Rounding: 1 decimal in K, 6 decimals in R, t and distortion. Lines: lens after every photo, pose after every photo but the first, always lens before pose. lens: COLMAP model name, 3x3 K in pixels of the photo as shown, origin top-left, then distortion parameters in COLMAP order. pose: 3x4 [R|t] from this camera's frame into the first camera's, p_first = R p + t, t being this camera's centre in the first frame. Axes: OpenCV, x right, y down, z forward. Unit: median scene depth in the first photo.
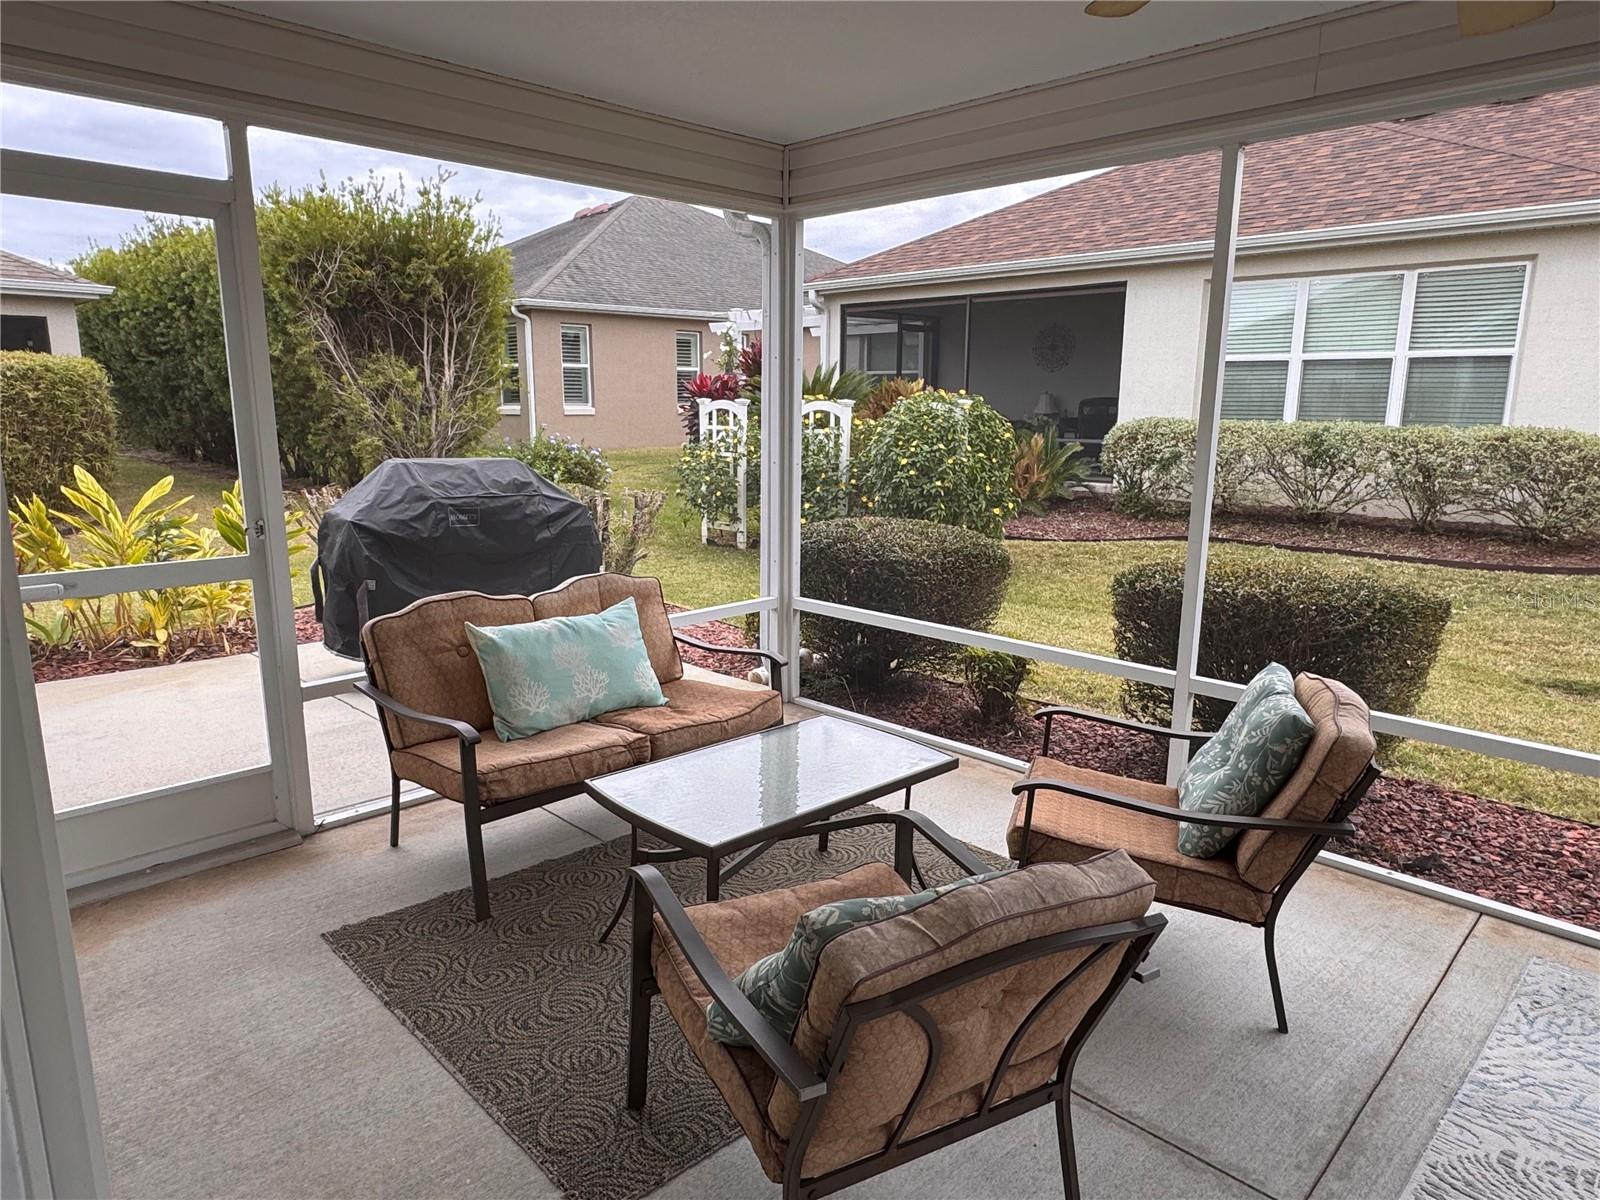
lens RADIAL K [[988.2, 0, 796.3], [0, 988.2, 606.3], [0, 0, 1]] dist [-0.003645, -0.000217]
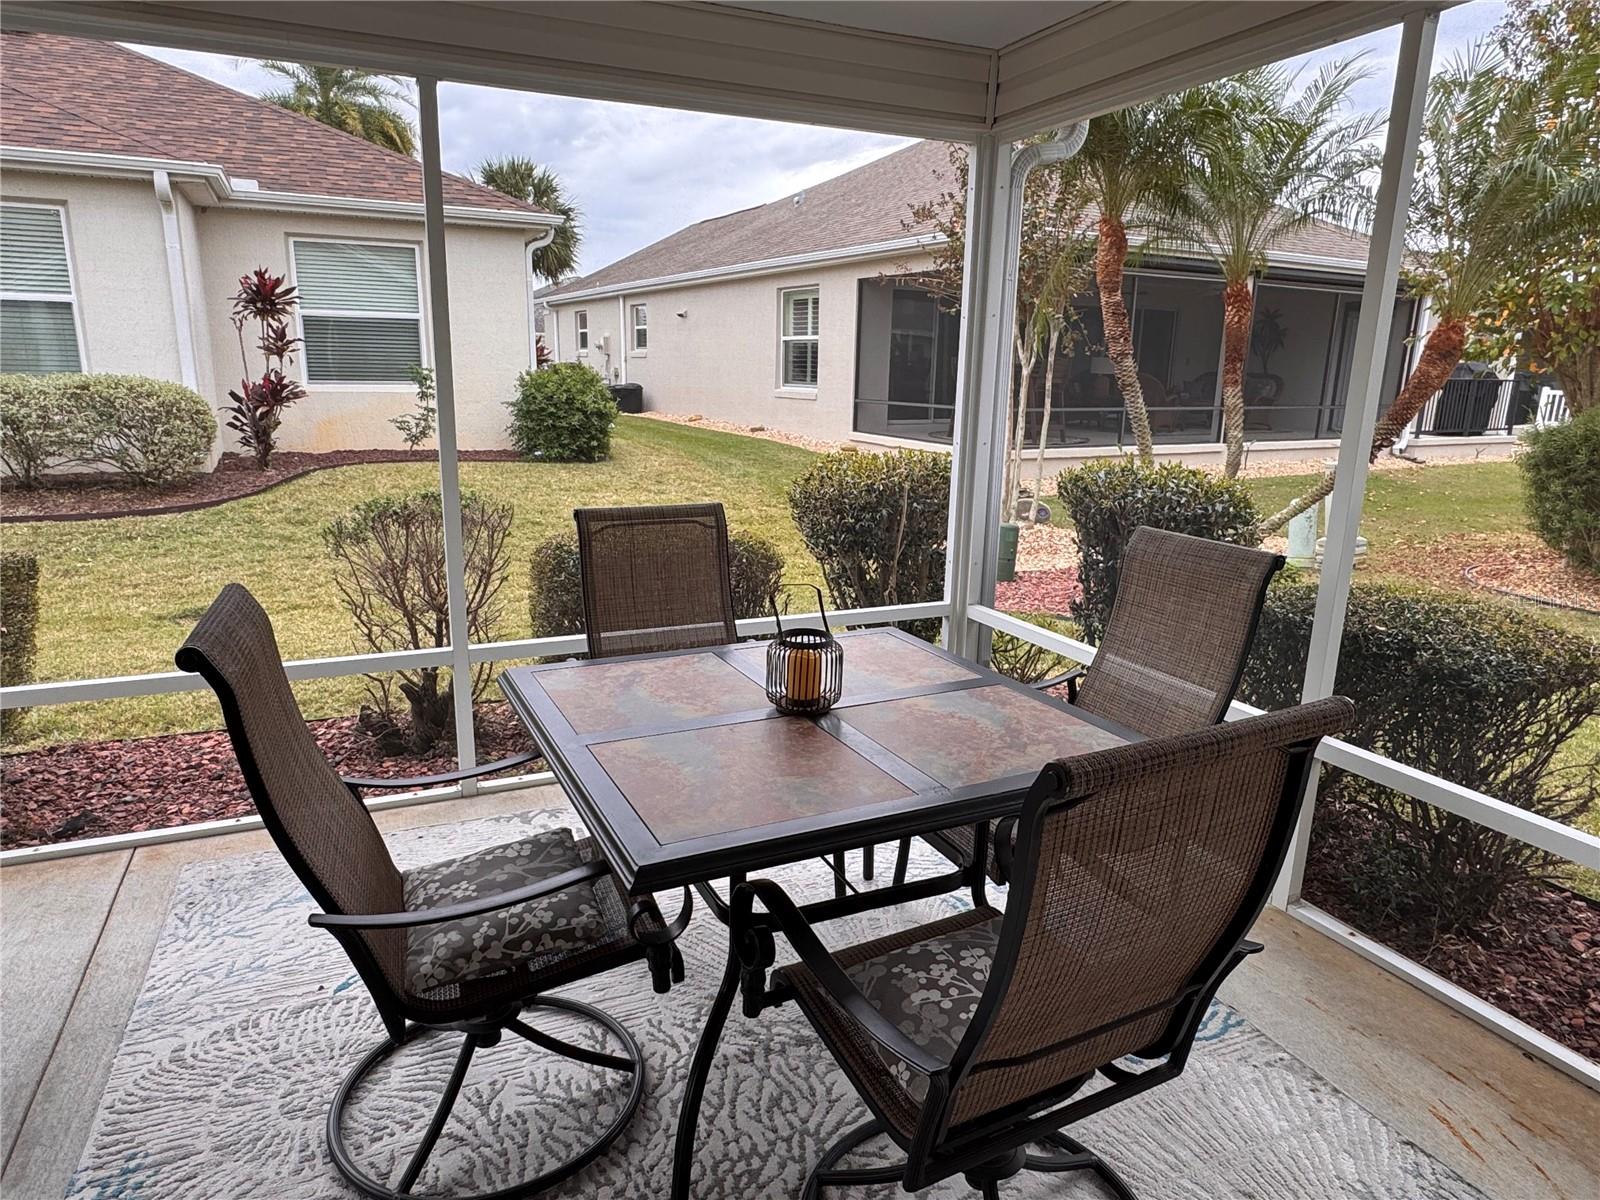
lens RADIAL K [[988.2, 0, 786.3], [0, 988.2, 610.3], [0, 0, 1]] dist [-0.003645, -0.000217]
pose [[0.364706, -0.223006, 0.904023, 0.026555], [0.173929, 0.970123, 0.169144, 0.005307], [-0.914734, 0.095548, 0.392597, -0.025722]]
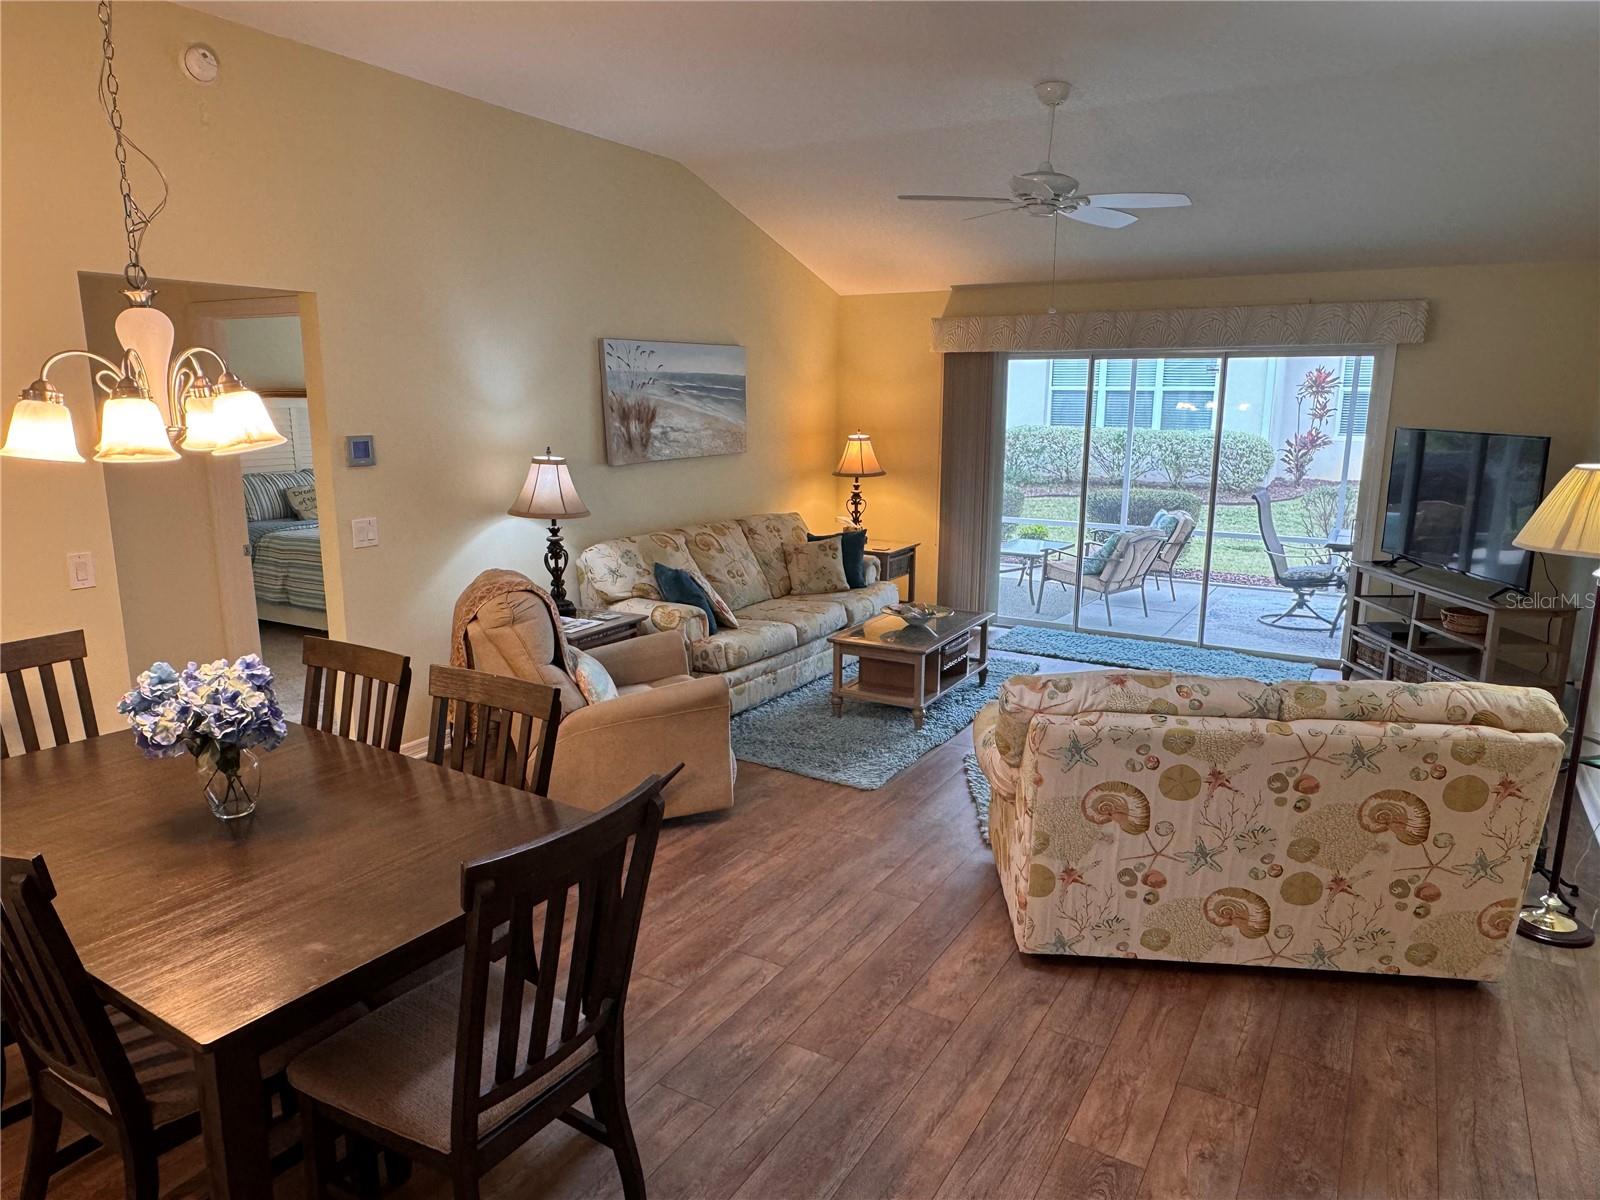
lens RADIAL K [[1031.3, 0, 795.7], [0, 1031.3, 601.4], [0, 0, 1]] dist [-0.008212, 0.004224]
pose [[0.970720, -0.048486, 0.235268, -0.643231], [0.049783, 0.998760, 0.000425, 0.125186], [-0.234997, 0.011300, 0.971930, -0.870202]]
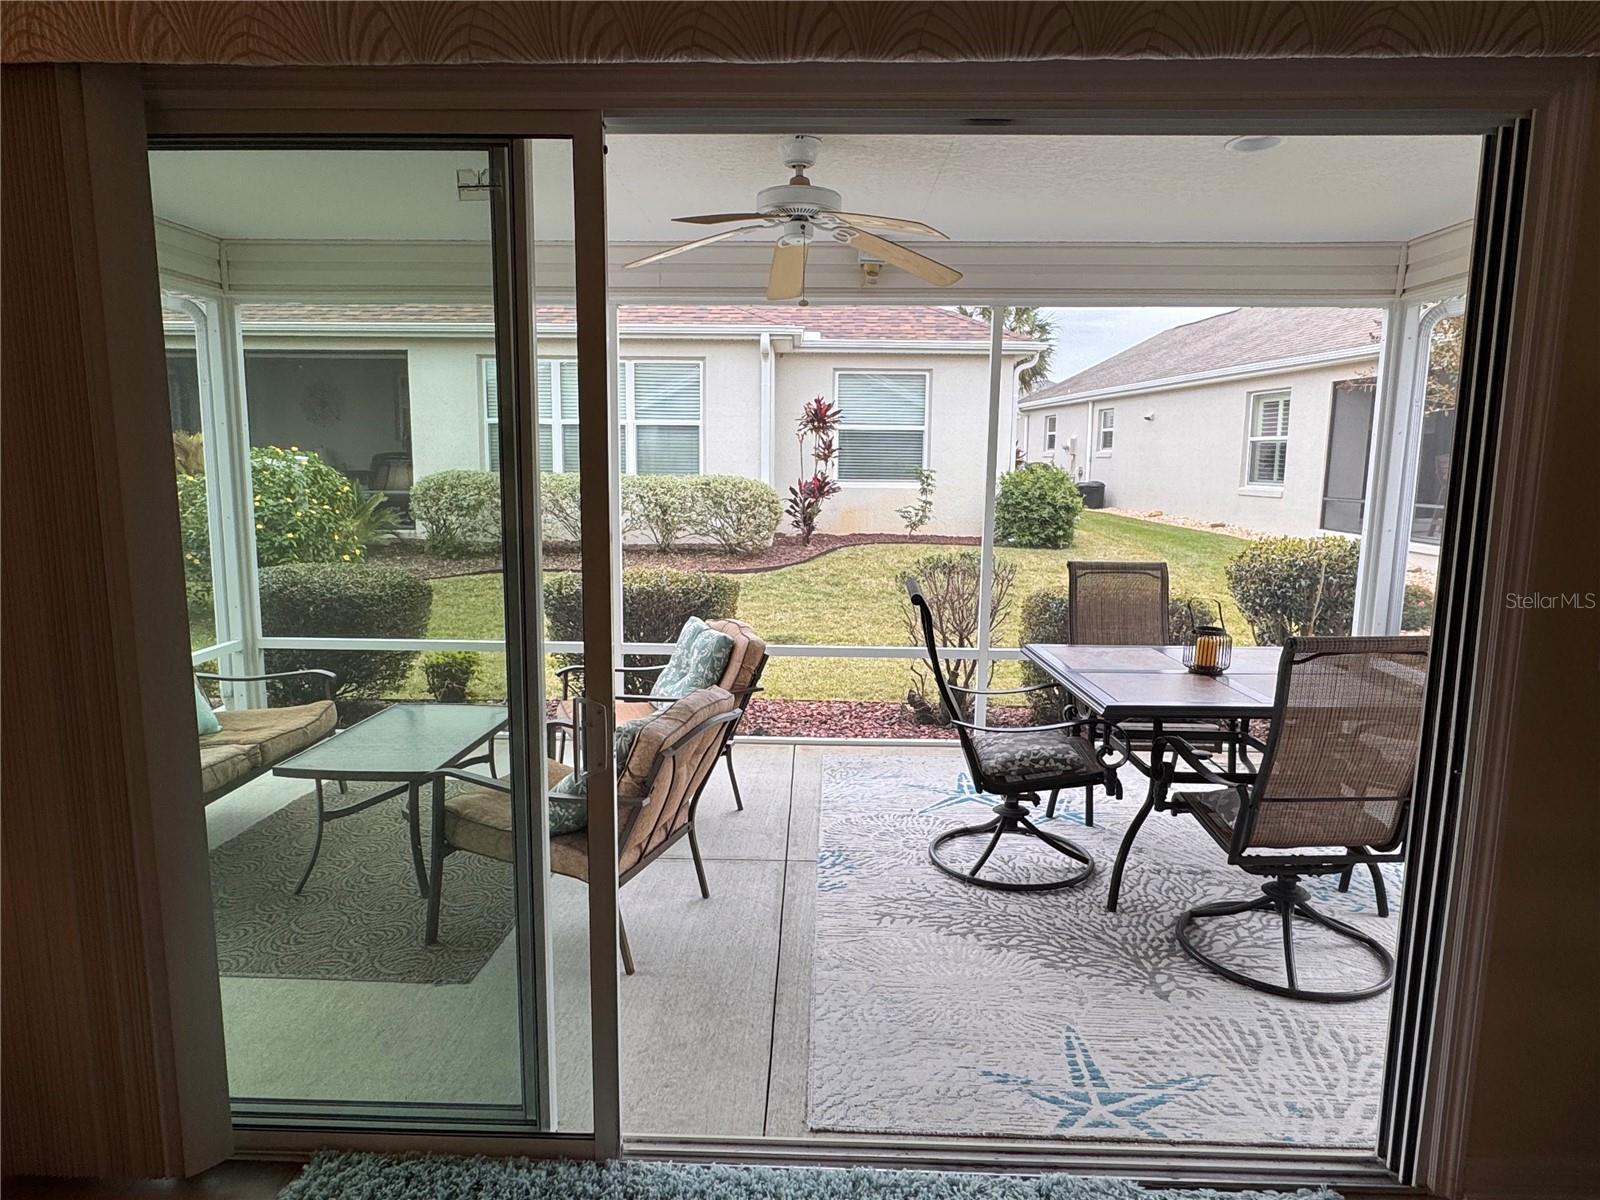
lens RADIAL K [[988.2, 0, 793.5], [0, 988.2, 611.6], [0, 0, 1]] dist [-0.003645, -0.000217]
pose [[0.727404, -0.104547, 0.678198, -0.221496], [0.134048, 0.990934, 0.008982, 0.022578], [-0.672989, 0.084378, 0.734824, -0.152790]]
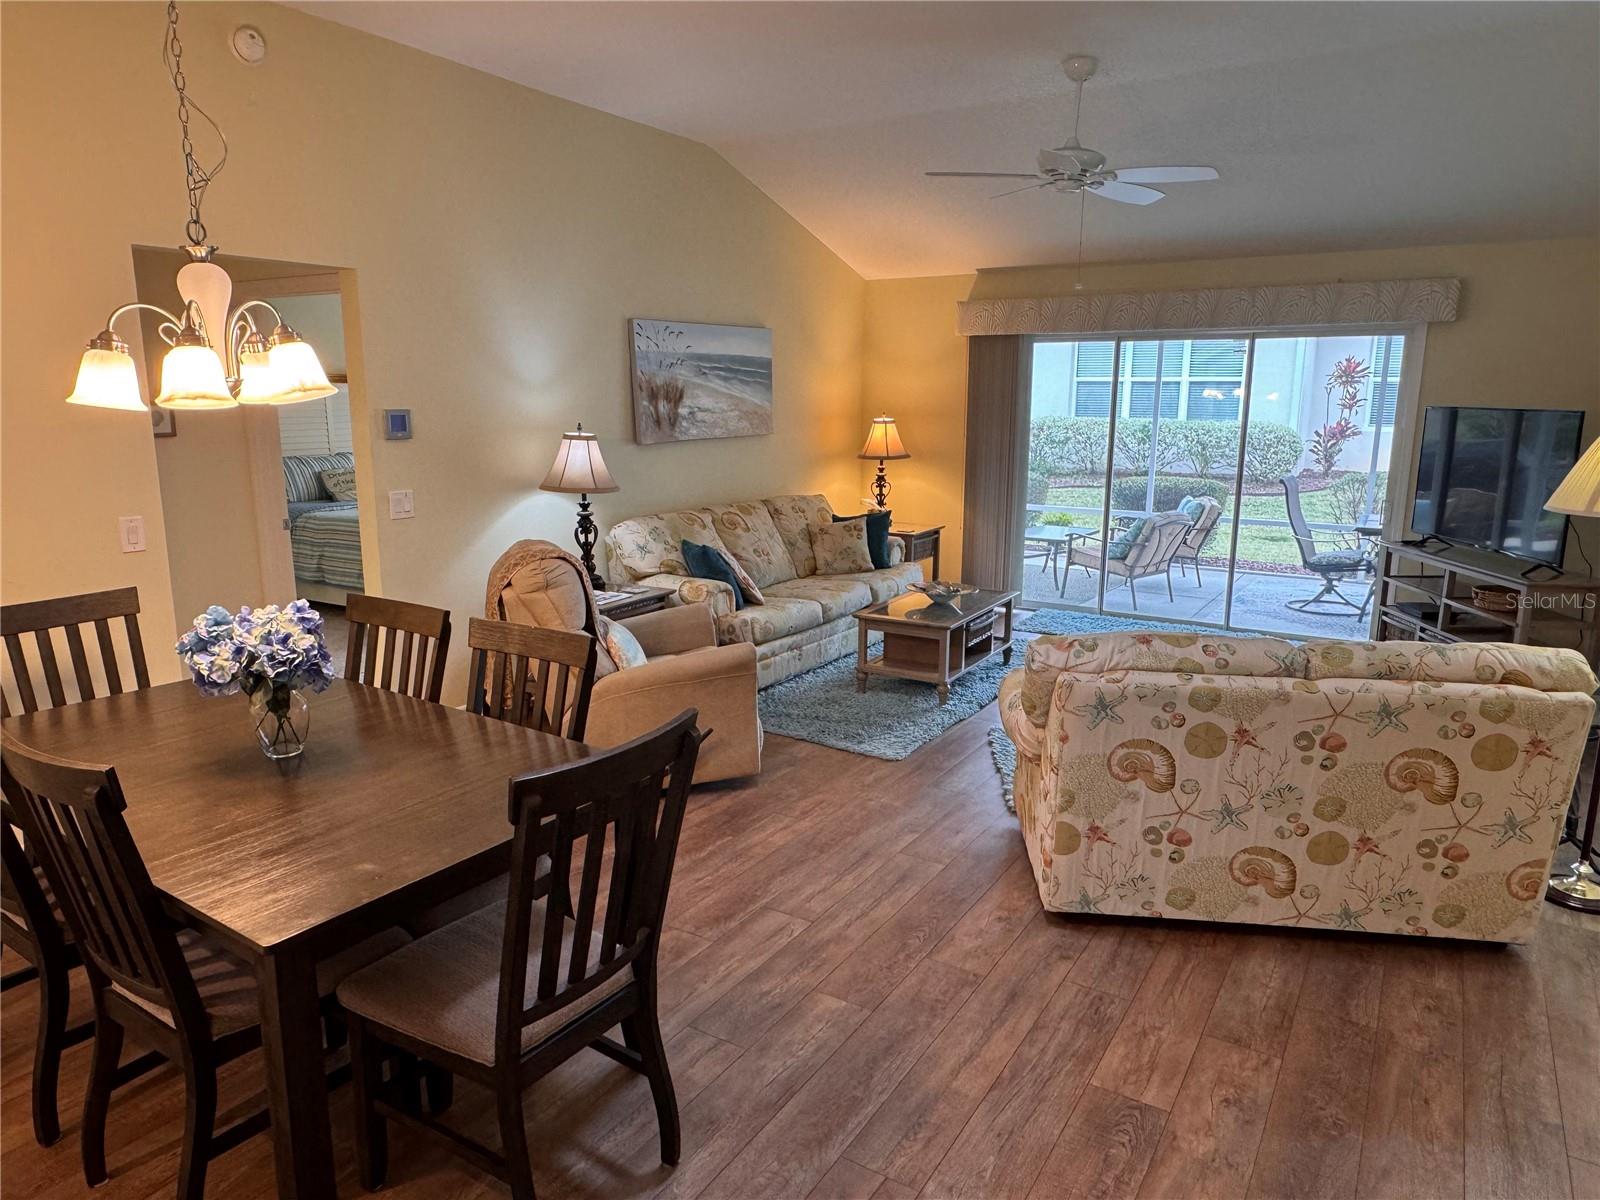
lens RADIAL K [[1031.3, 0, 788.0], [0, 1031.3, 596.2], [0, 0, 1]] dist [-0.008212, 0.004224]
pose [[0.977174, -0.043393, 0.207964, -0.649346], [0.045050, 0.998979, -0.003237, 0.142211], [-0.207611, 0.012532, 0.978131, -0.877335]]
